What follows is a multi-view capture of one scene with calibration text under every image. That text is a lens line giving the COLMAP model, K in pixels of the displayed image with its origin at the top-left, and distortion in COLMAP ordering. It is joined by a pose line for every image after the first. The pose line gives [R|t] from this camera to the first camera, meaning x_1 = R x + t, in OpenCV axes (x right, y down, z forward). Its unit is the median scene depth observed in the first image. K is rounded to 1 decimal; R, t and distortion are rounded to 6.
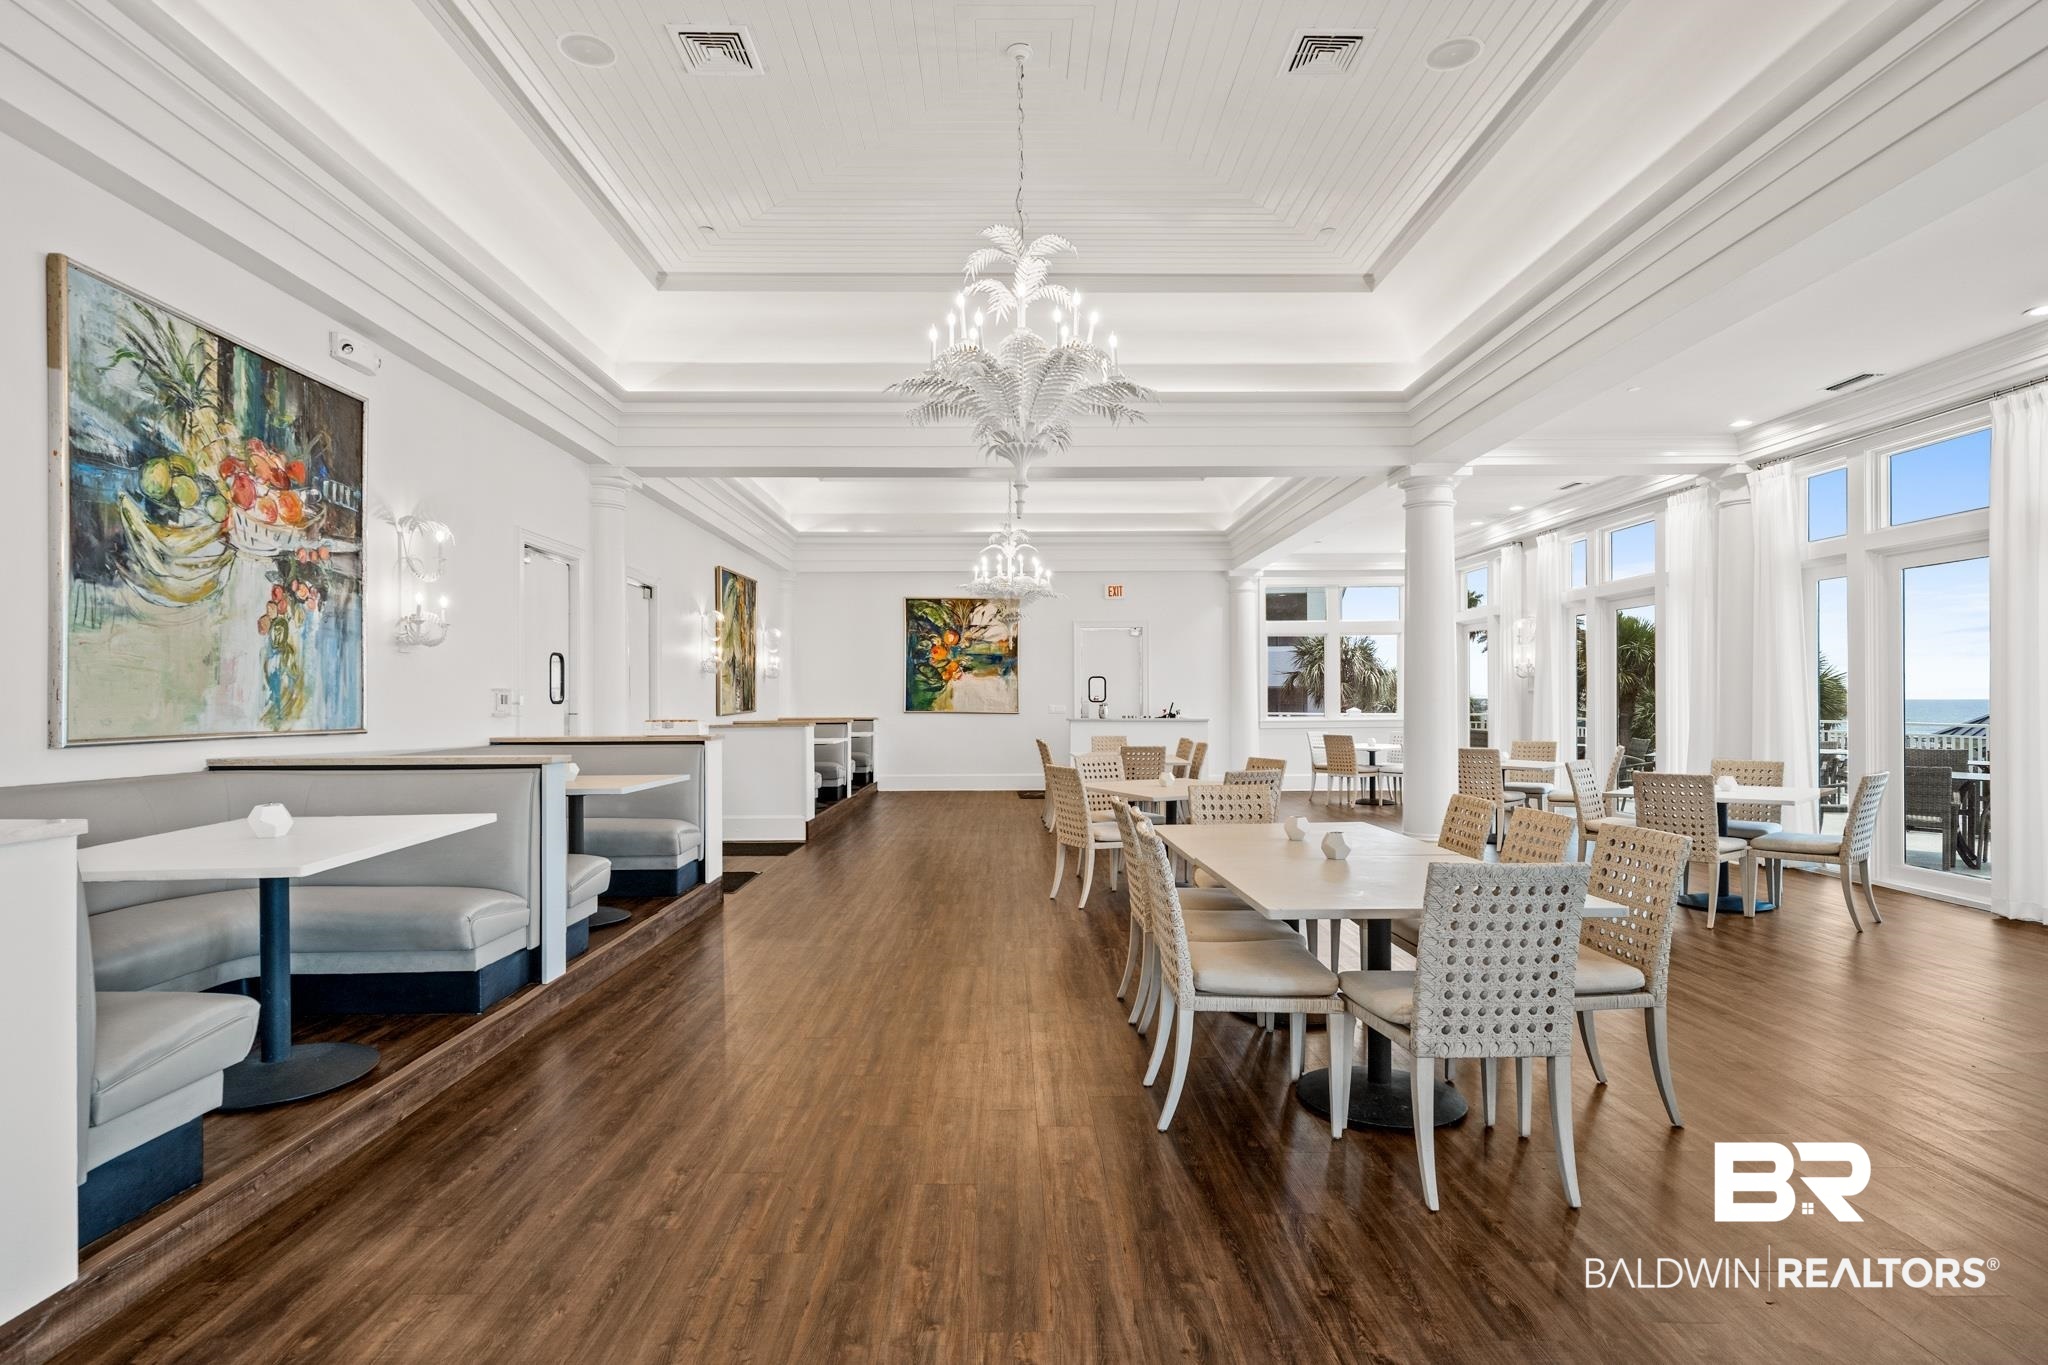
lens RADIAL K [[1021.4, 0, 1019.0], [0, 1021.4, 698.1], [0, 0, 1]] dist [0.001386, 0.000108]
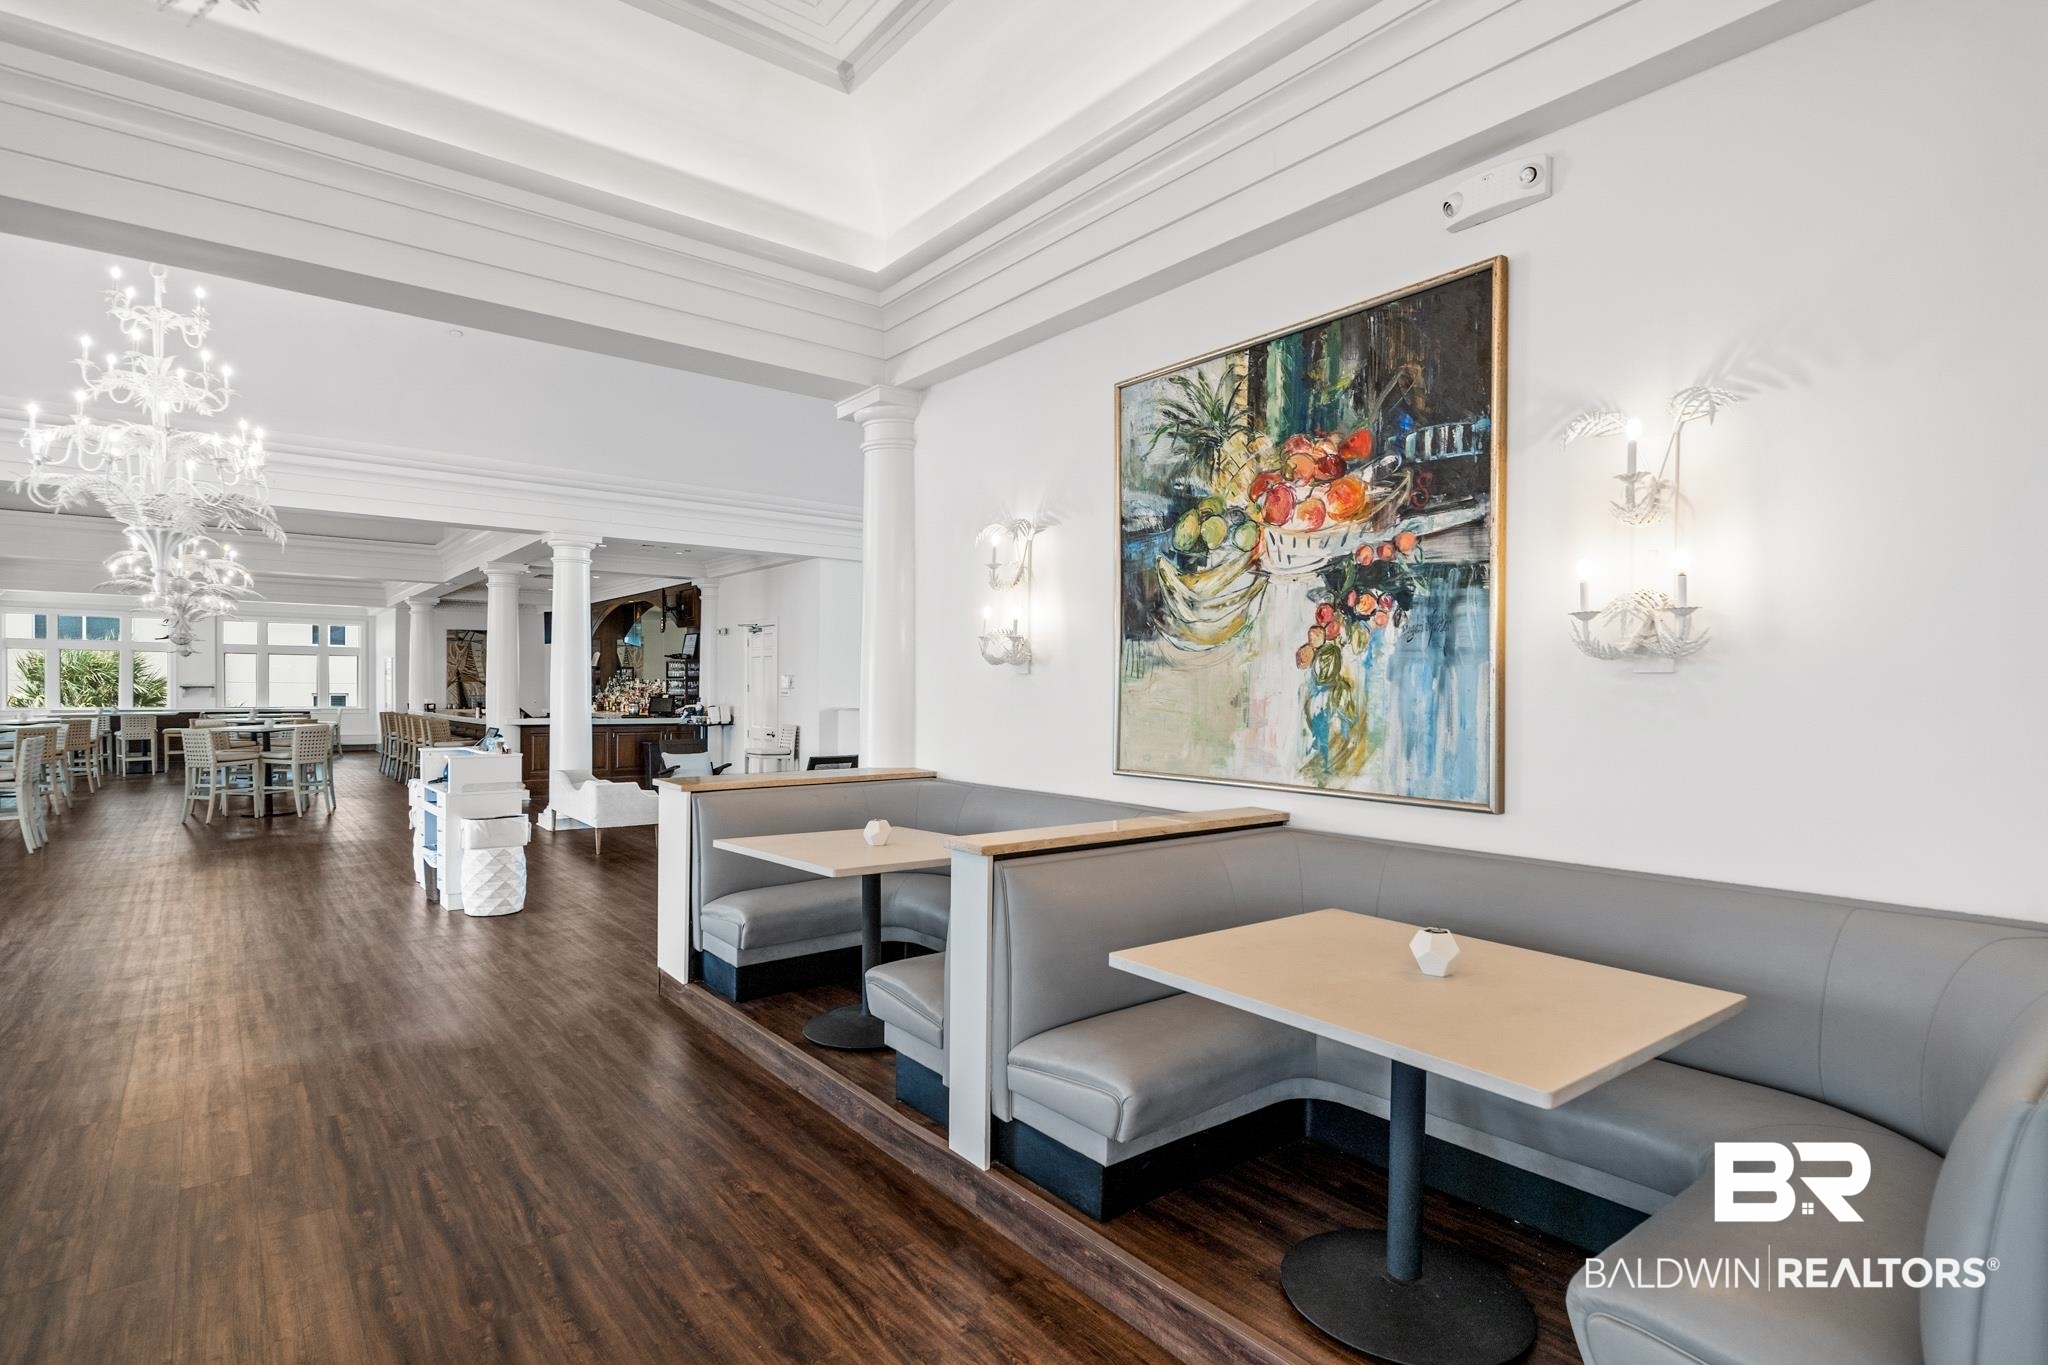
lens RADIAL K [[1021.4, 0, 1019.0], [0, 1021.4, 698.1], [0, 0, 1]] dist [0.001386, 0.000108]
pose [[-0.792026, 0.005798, -0.610459, -0.057712], [-0.000680, 0.999946, 0.010379, -0.048857], [0.610487, 0.008636, -0.791979, 1.588159]]
